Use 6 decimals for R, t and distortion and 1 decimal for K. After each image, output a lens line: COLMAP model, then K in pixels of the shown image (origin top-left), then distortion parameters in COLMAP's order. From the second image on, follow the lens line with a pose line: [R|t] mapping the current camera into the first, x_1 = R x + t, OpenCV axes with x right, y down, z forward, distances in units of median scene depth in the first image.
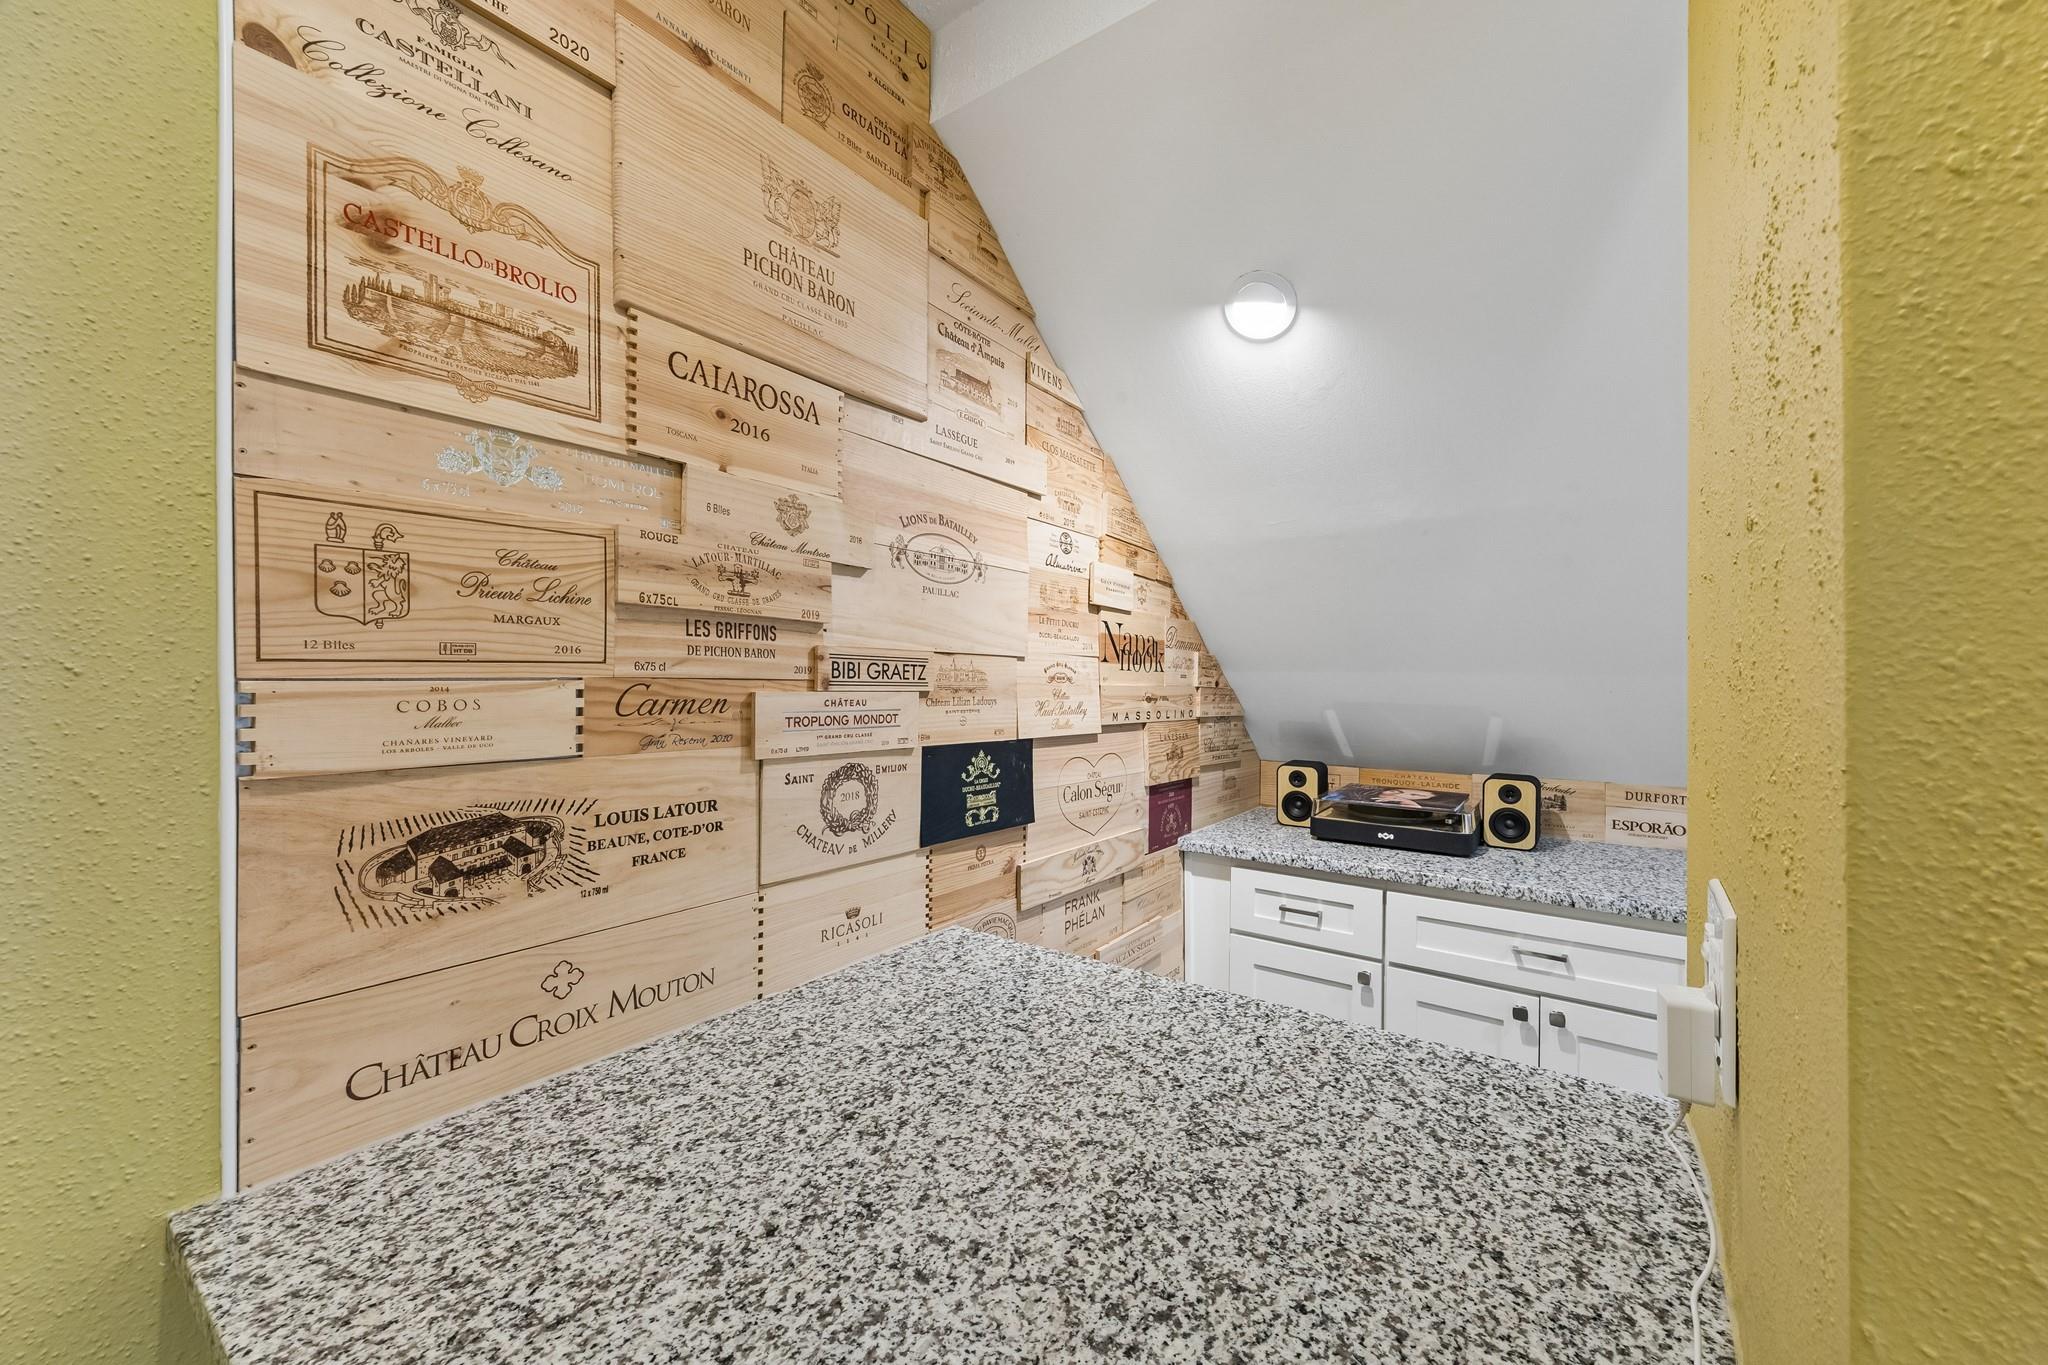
lens RADIAL K [[783.1, 0, 1028.2], [0, 783.1, 684.2], [0, 0, 1]] dist [0.001822, 0.000265]
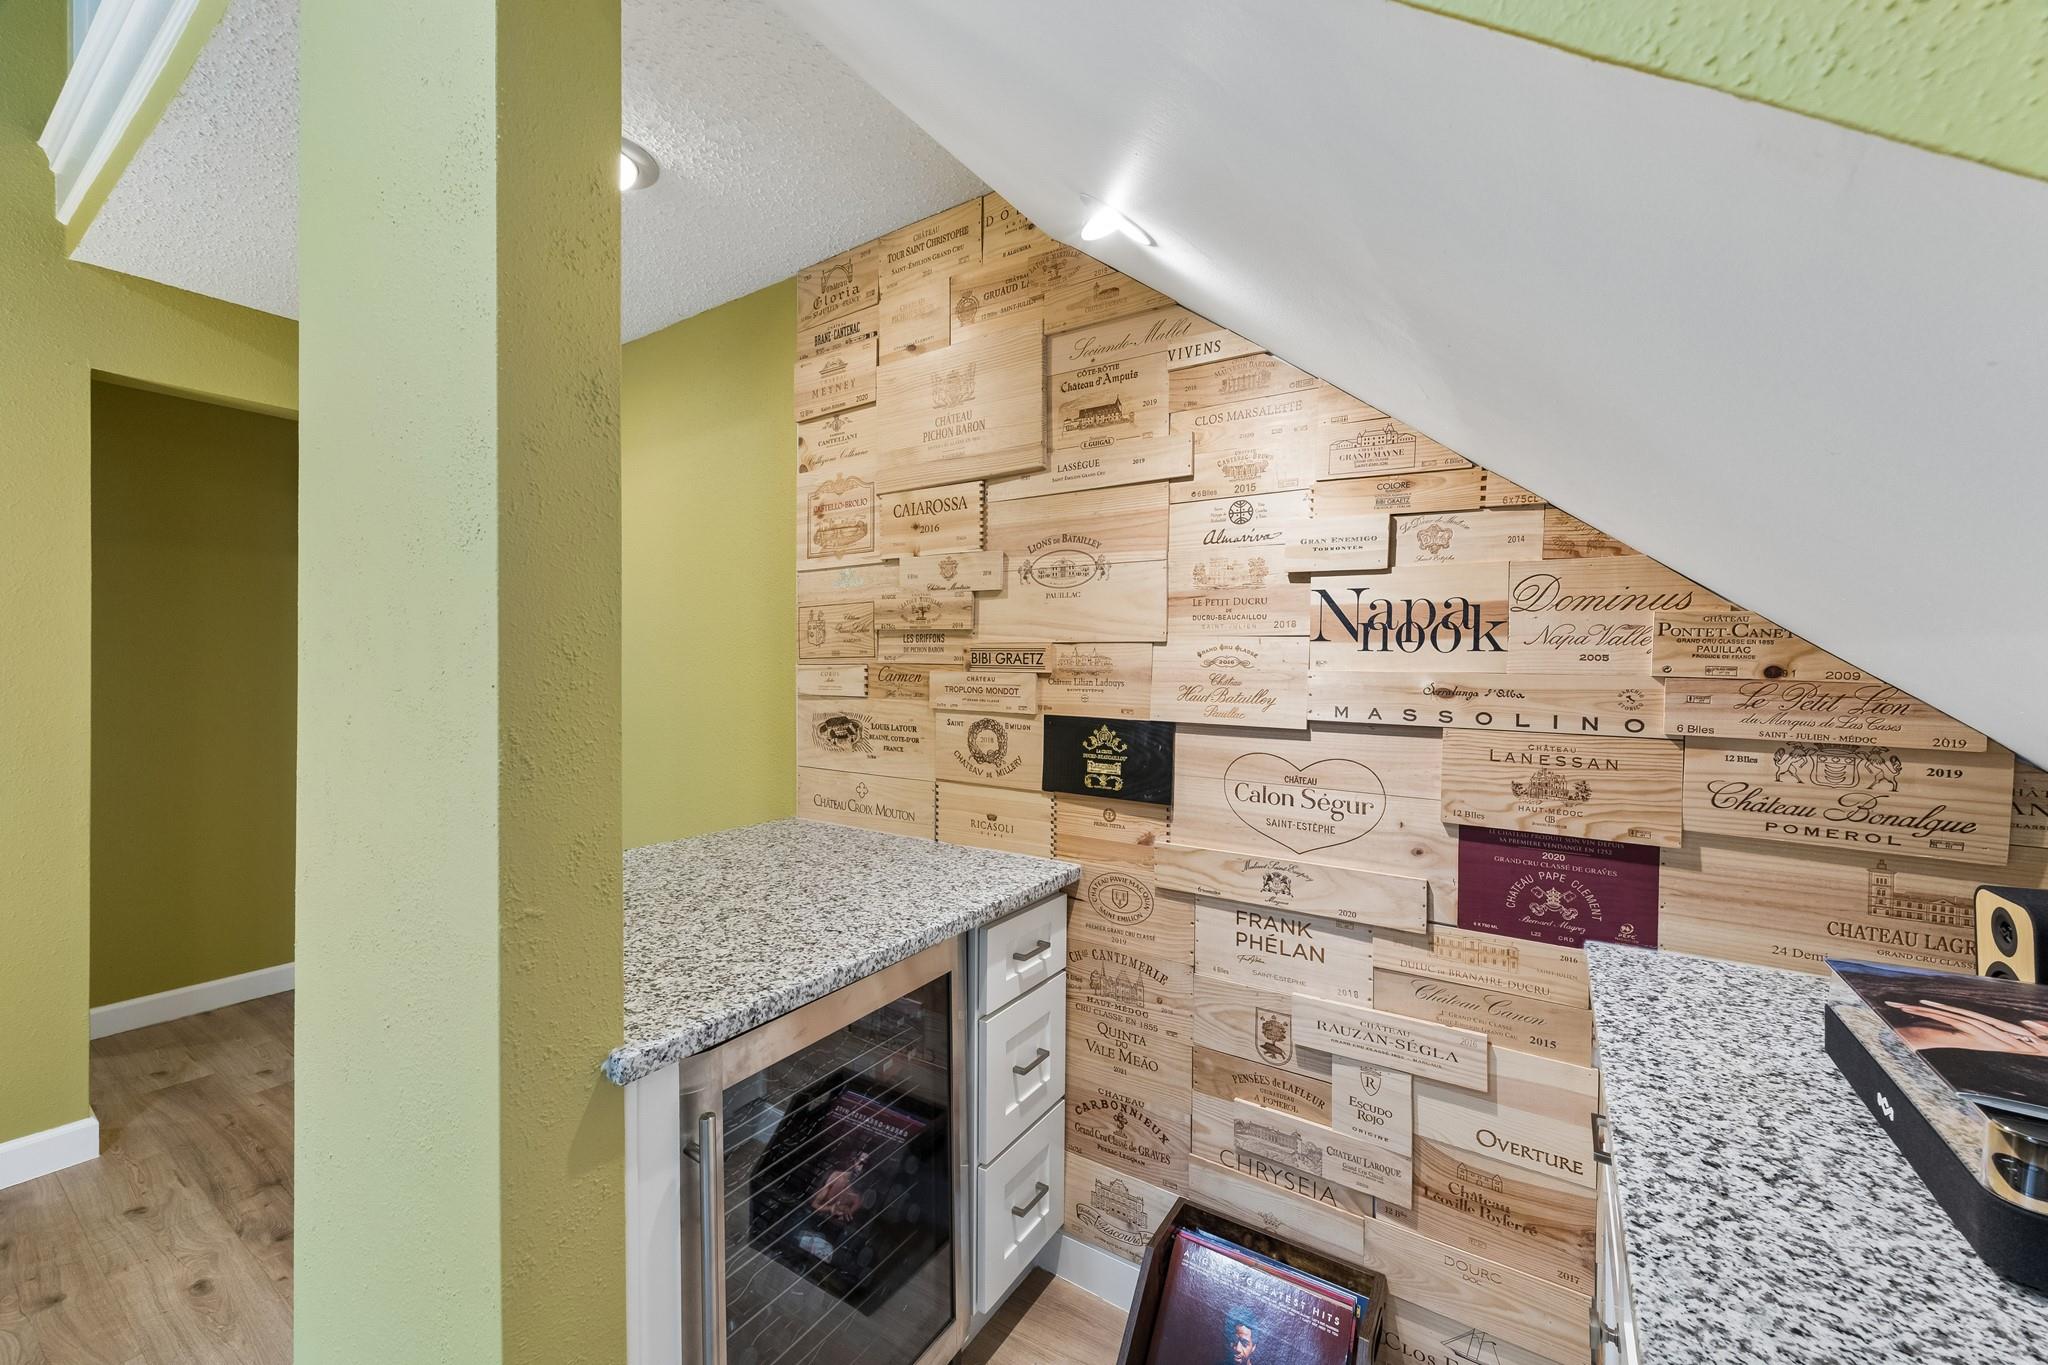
lens RADIAL K [[783.1, 0, 1033.9], [0, 783.1, 671.6], [0, 0, 1]] dist [0.001822, 0.000265]
pose [[0.057458, 0.007470, -0.998320, 1.320335], [-0.005482, 0.999959, 0.007167, -0.002891], [0.998333, 0.005061, 0.057497, 1.005595]]
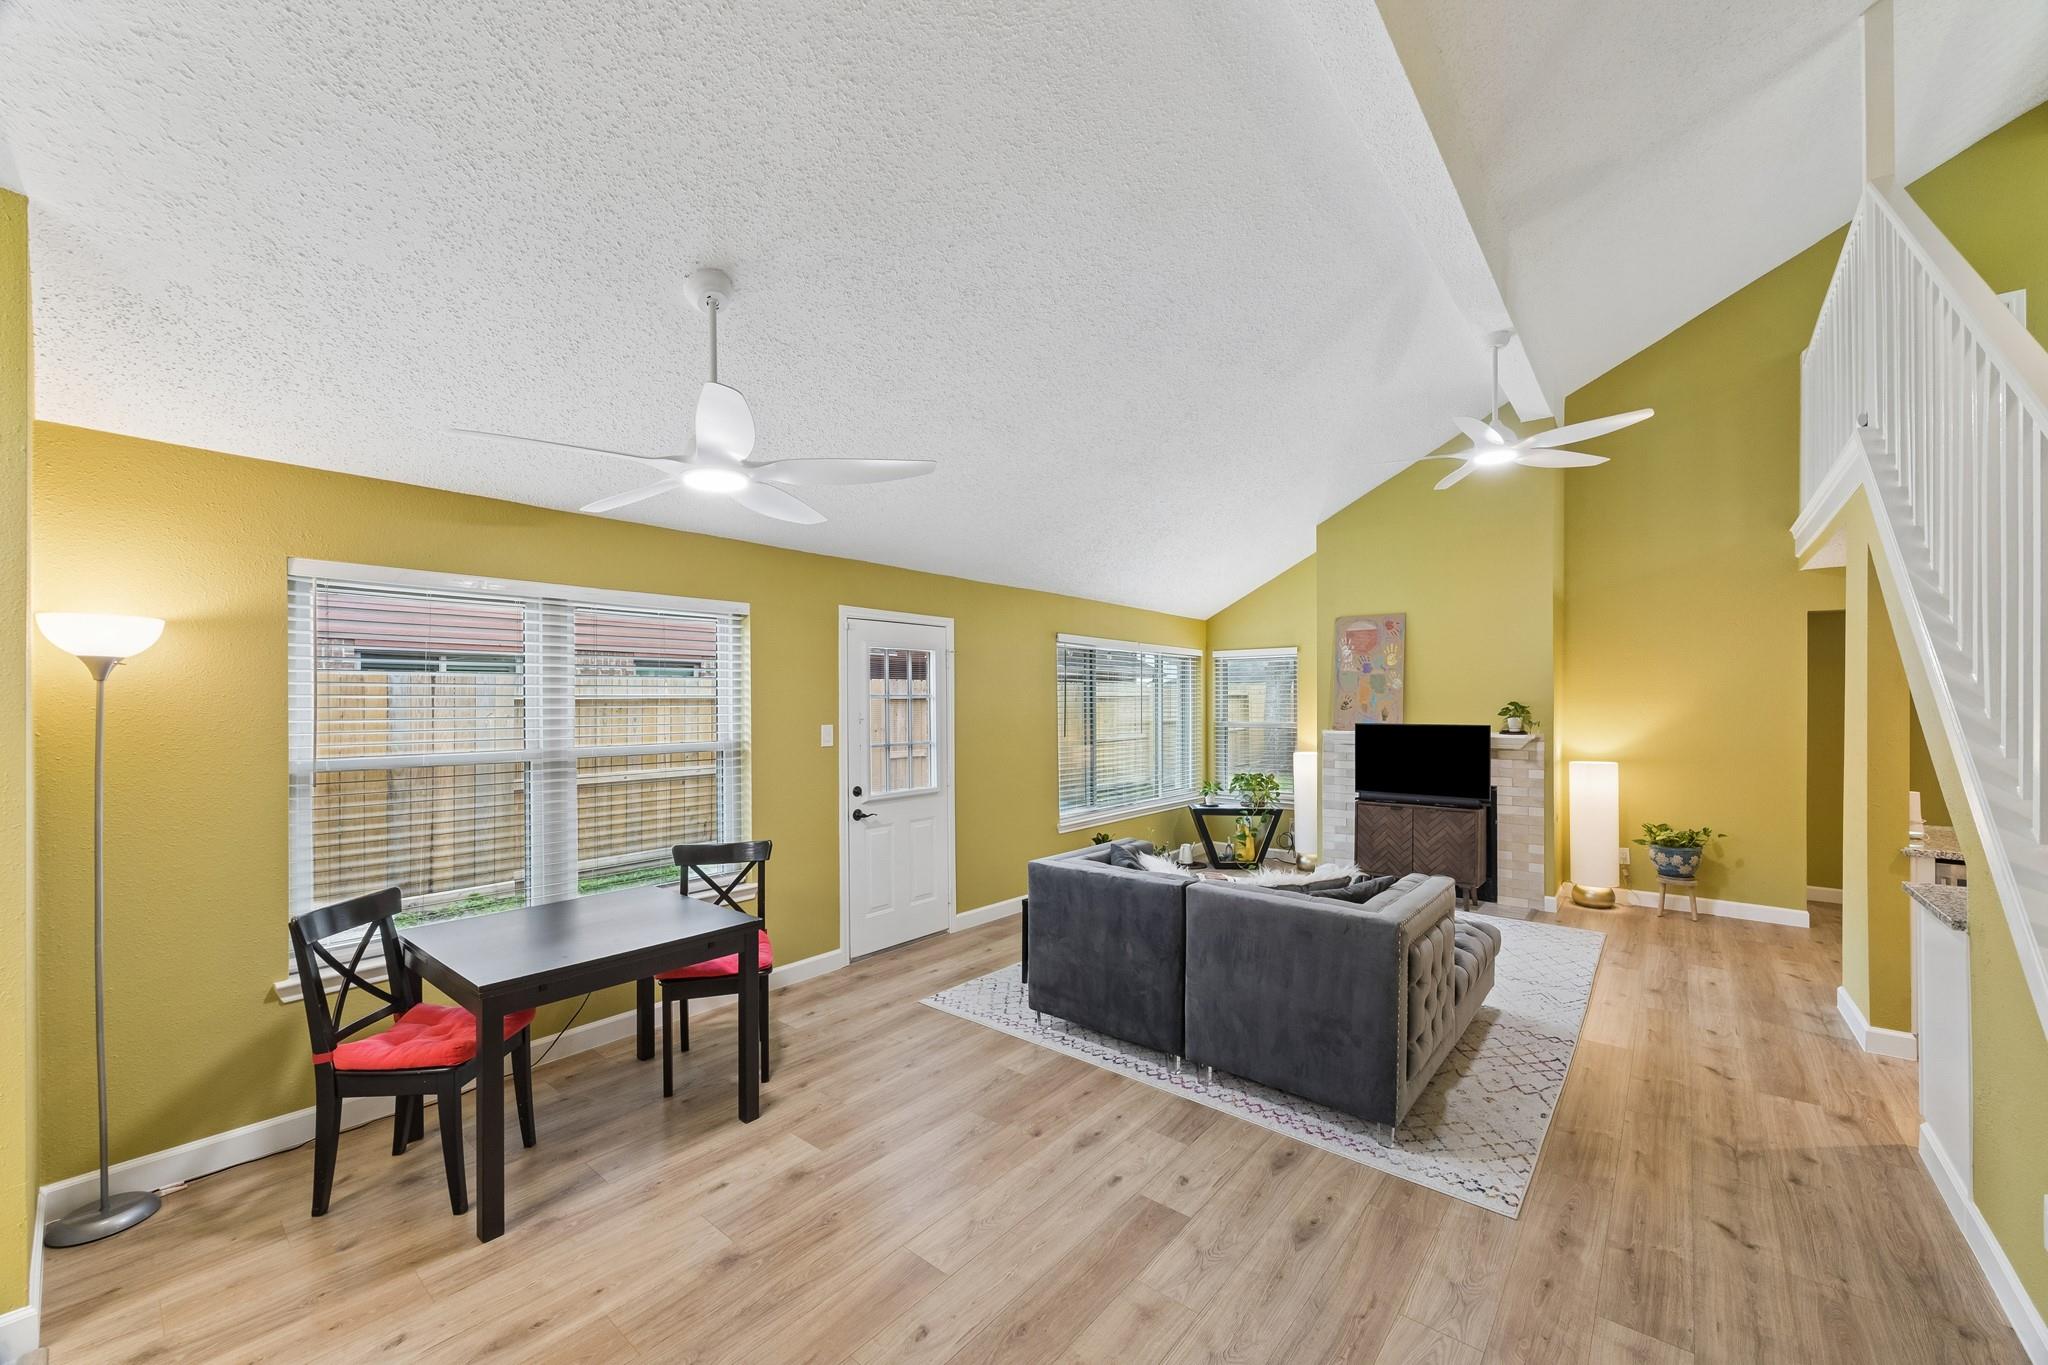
lens RADIAL K [[783.1, 0, 1039.3], [0, 783.1, 698.7], [0, 0, 1]] dist [0.001822, 0.000265]
pose [[-0.998572, 0.002814, 0.053353, 3.573080], [0.002783, 0.999996, -0.000649, -0.189440], [-0.053354, -0.000499, -0.998576, 3.705537]]
